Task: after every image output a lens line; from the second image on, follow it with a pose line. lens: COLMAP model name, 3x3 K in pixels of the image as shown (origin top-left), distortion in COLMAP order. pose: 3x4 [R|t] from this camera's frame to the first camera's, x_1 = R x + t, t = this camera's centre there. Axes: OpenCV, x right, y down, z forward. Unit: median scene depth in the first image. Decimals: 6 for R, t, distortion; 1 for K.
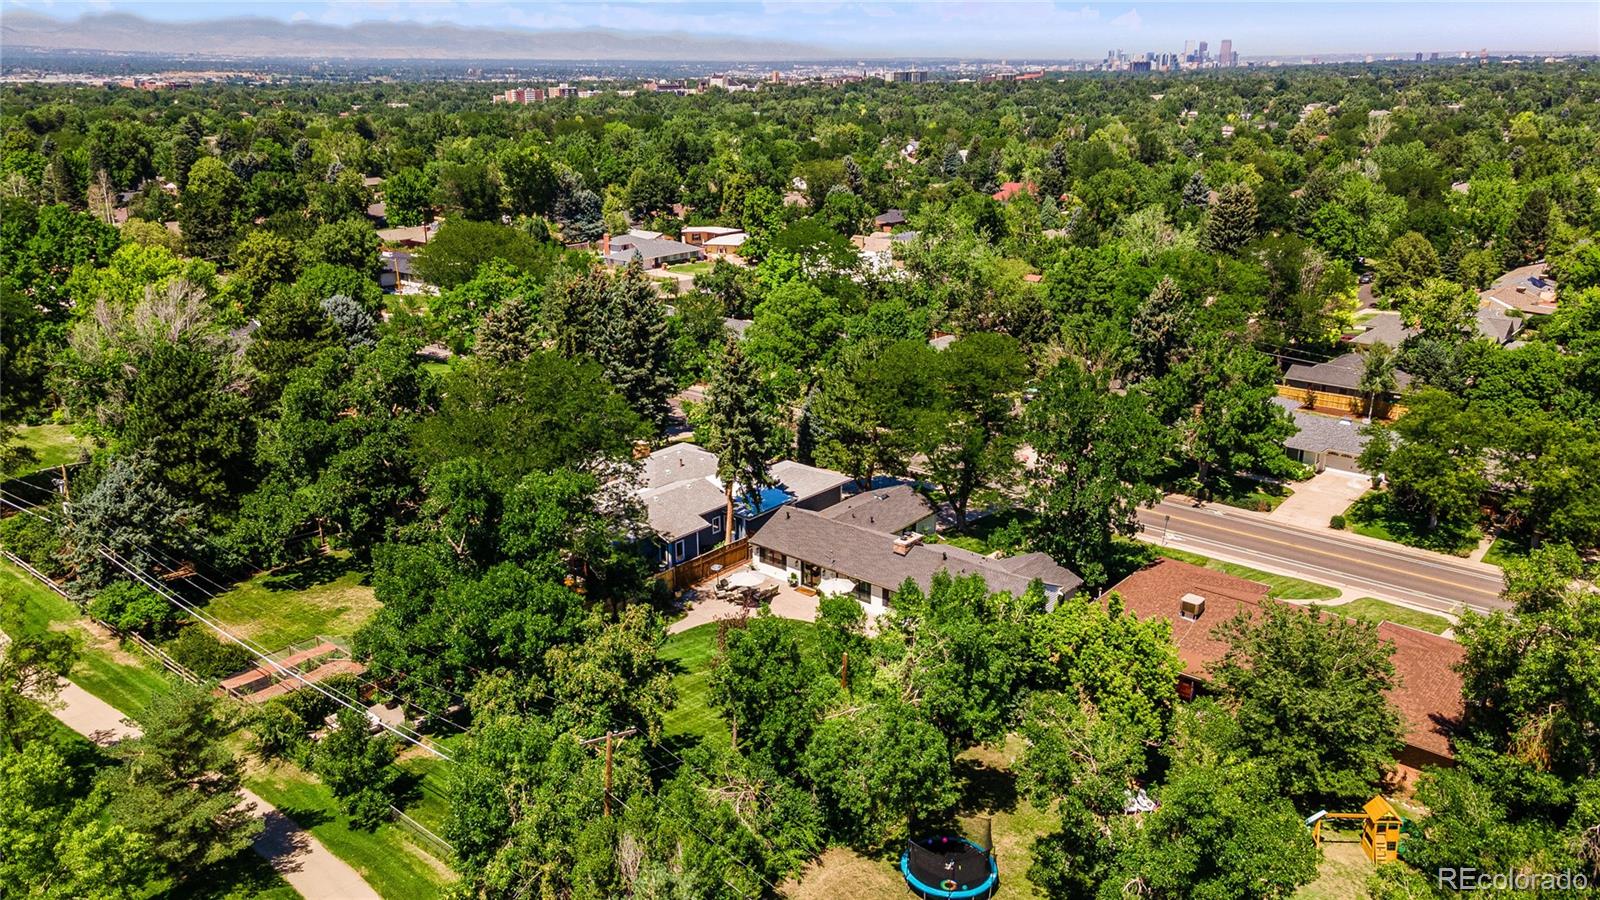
lens RADIAL K [[1184.0, 0, 808.1], [0, 1184.0, 452.4], [0, 0, 1]] dist [0.038820, 0.040837]
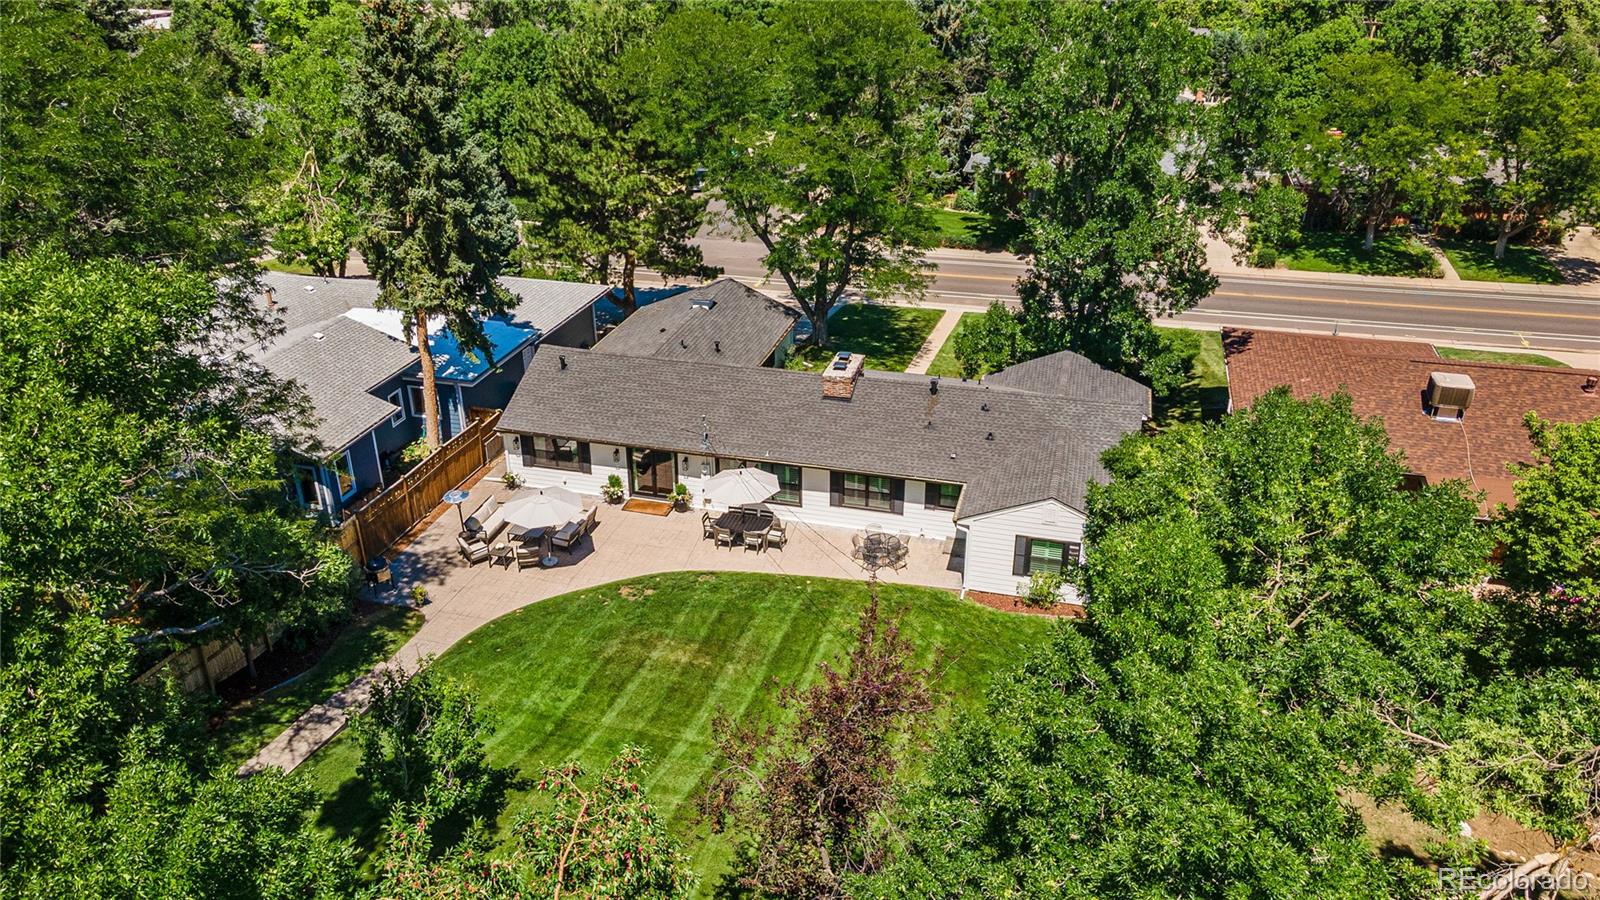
lens RADIAL K [[1184.0, 0, 808.1], [0, 1184.0, 452.4], [0, 0, 1]] dist [0.038820, 0.040837]
pose [[0.905140, -0.184503, 0.382988, -0.122827], [0.133016, 0.978589, 0.157068, 0.026757], [-0.403767, -0.091225, 0.910302, 0.521201]]
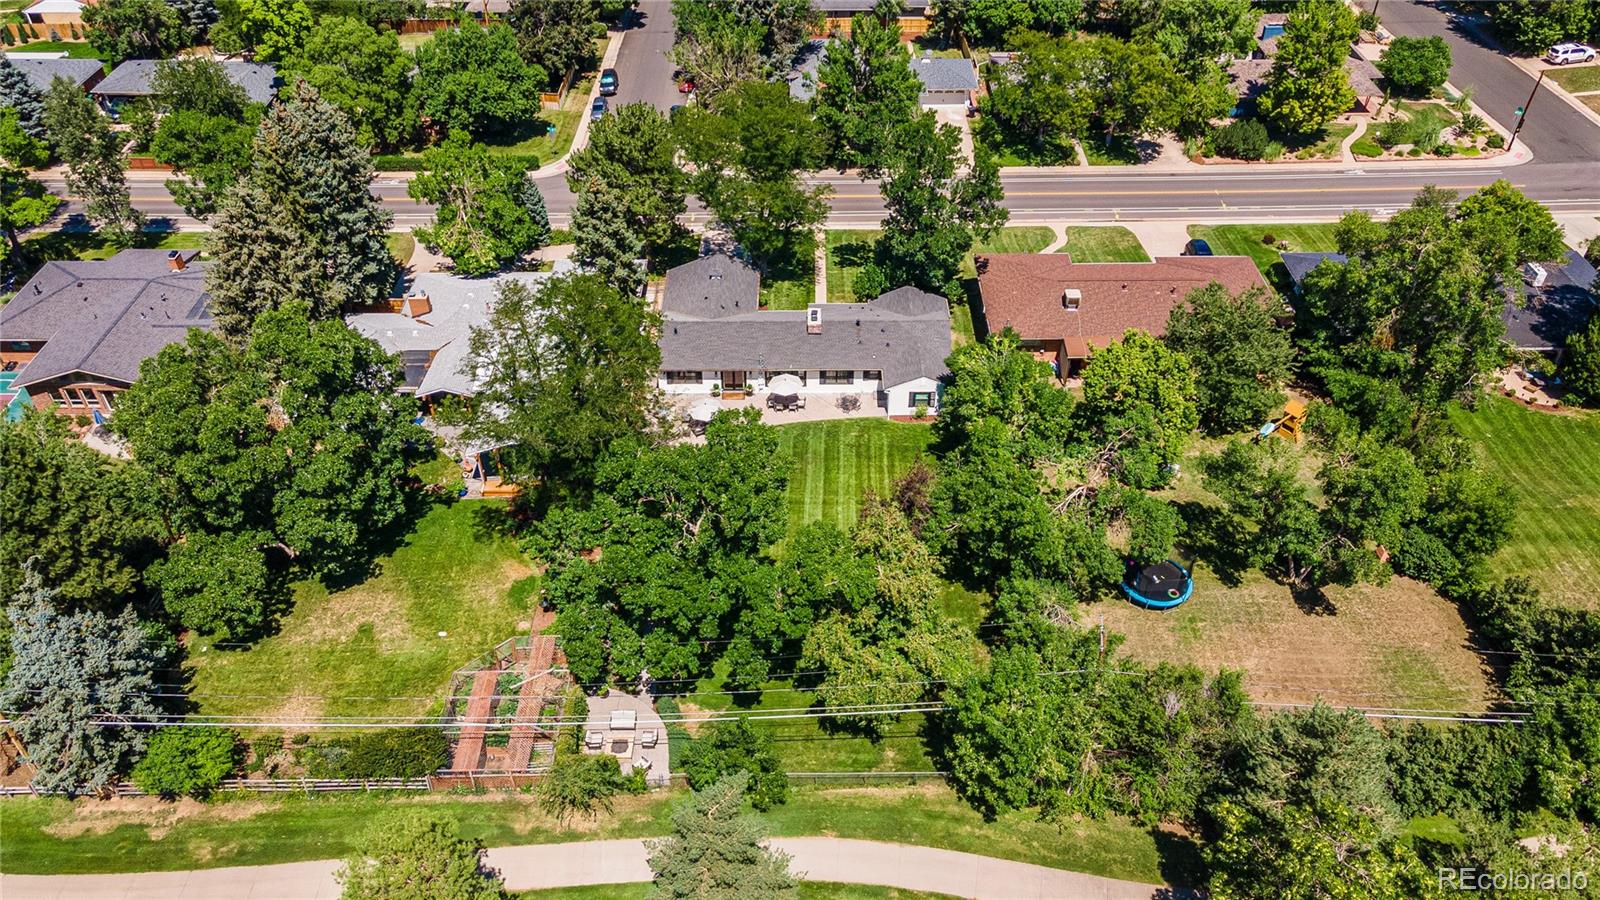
lens RADIAL K [[1184.0, 0, 808.1], [0, 1184.0, 452.4], [0, 0, 1]] dist [0.038820, 0.040837]
pose [[0.764248, -0.410391, 0.497499, -0.480551], [0.203656, 0.885509, 0.417610, -0.255264], [-0.611923, -0.217839, 0.760327, 0.155249]]
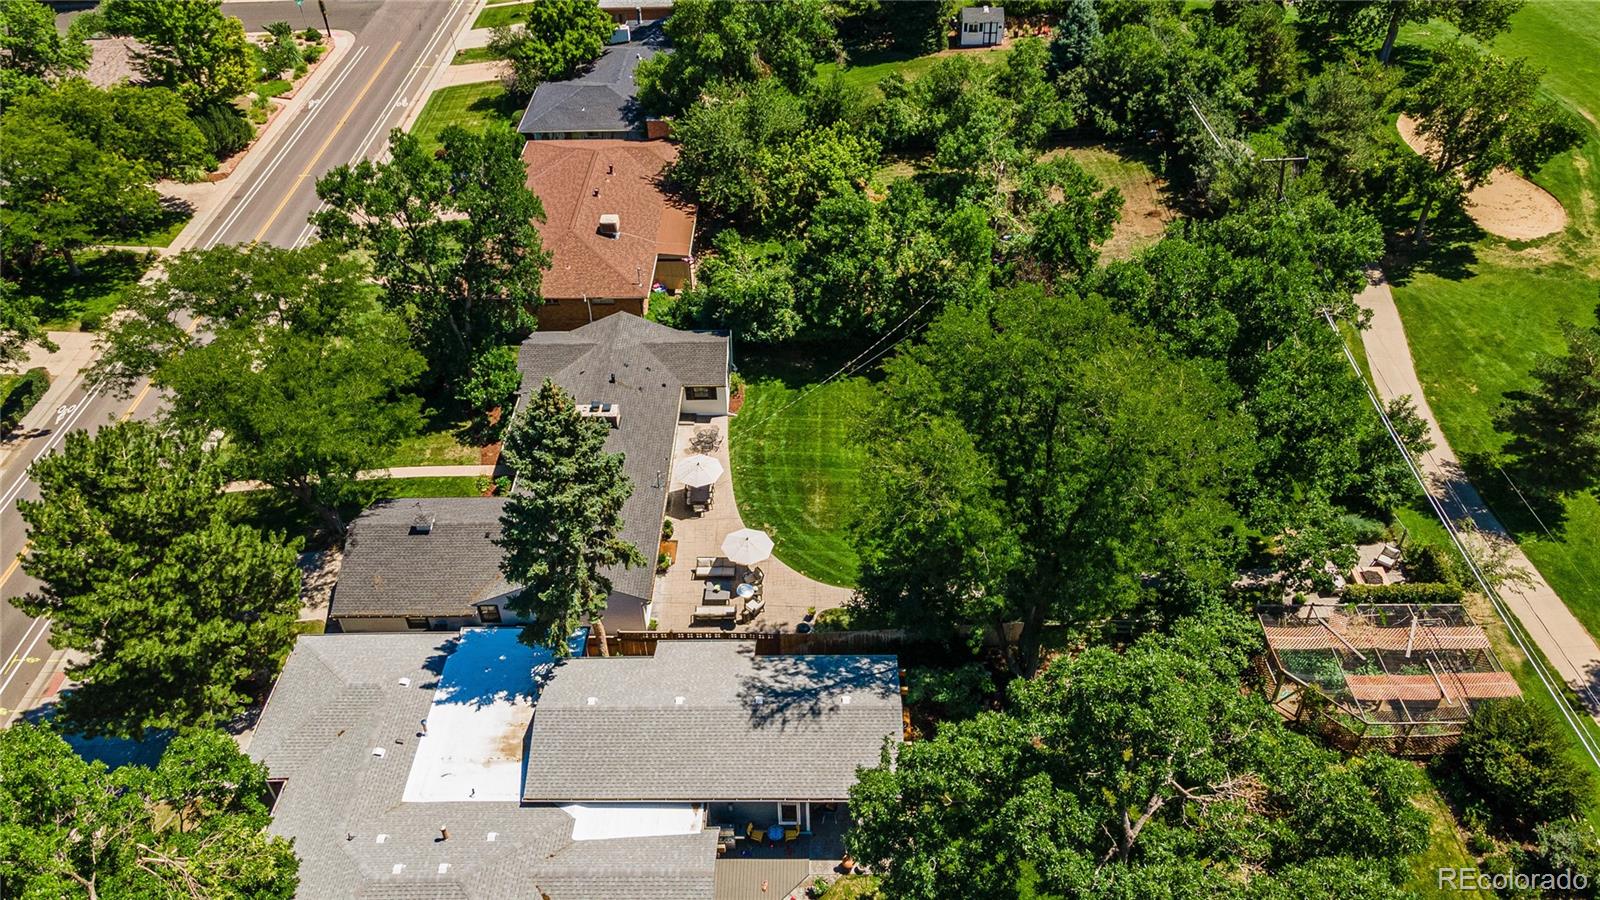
lens RADIAL K [[1184.0, 0, 808.1], [0, 1184.0, 452.4], [0, 0, 1]] dist [0.038820, 0.040837]
pose [[-0.644448, -0.469061, 0.603878, -0.438242], [0.259624, 0.608604, 0.749798, -0.416150], [-0.719223, 0.639987, -0.270434, 1.079162]]
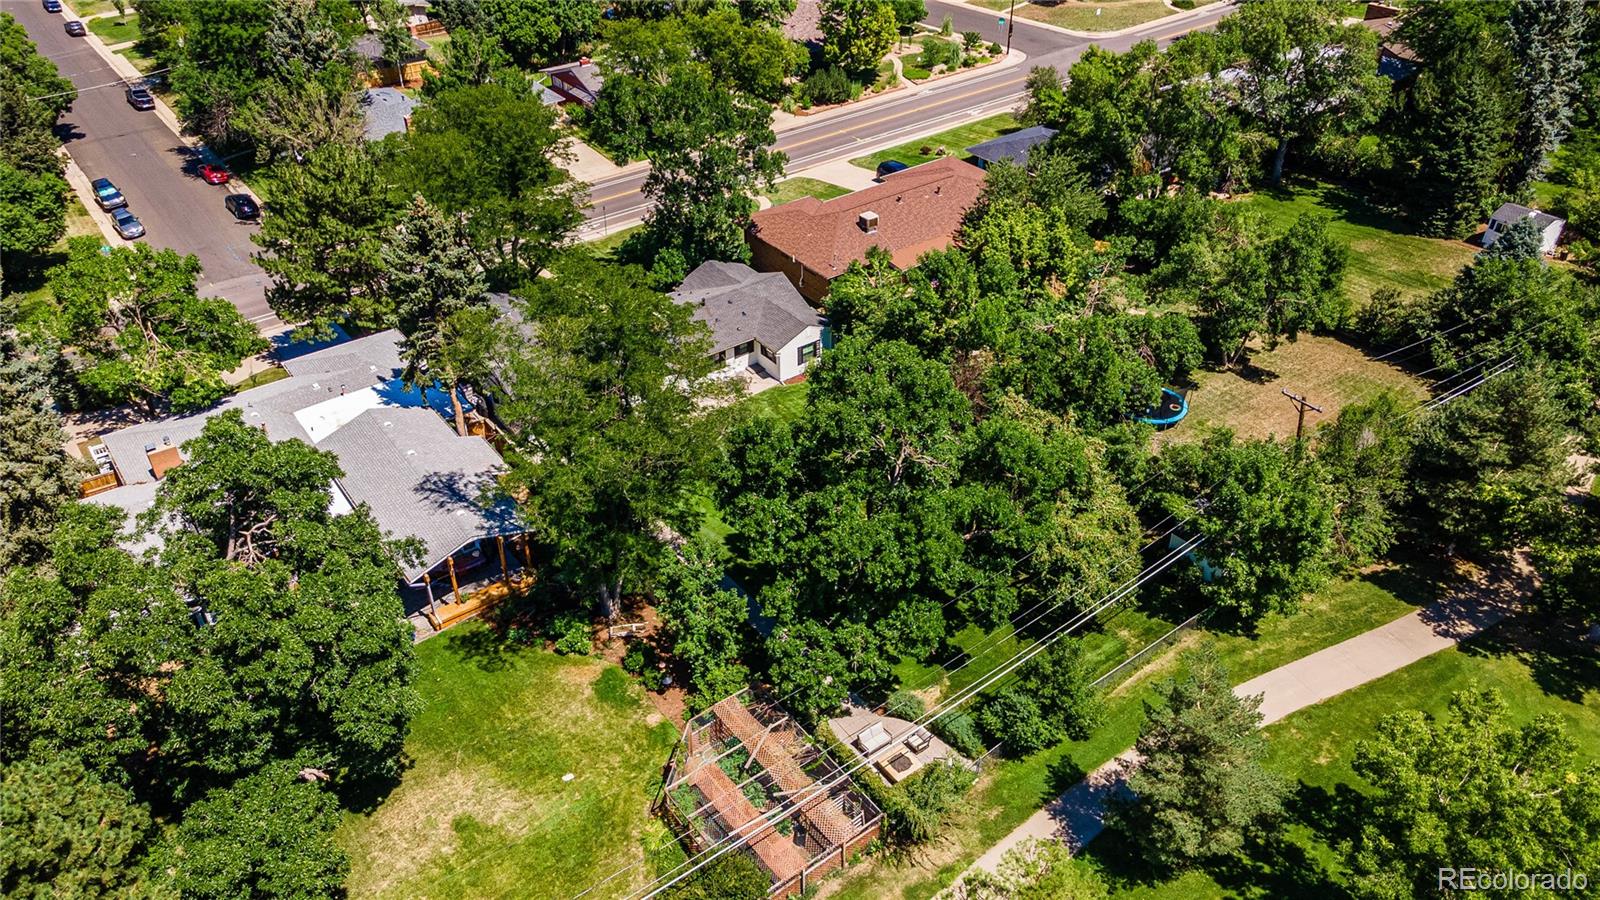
lens RADIAL K [[1184.0, 0, 808.1], [0, 1184.0, 452.4], [0, 0, 1]] dist [0.038820, 0.040837]
pose [[0.227107, -0.563023, 0.794624, -0.673480], [0.312553, 0.814920, 0.488074, -0.247909], [-0.922352, 0.137517, 0.361049, 0.538801]]
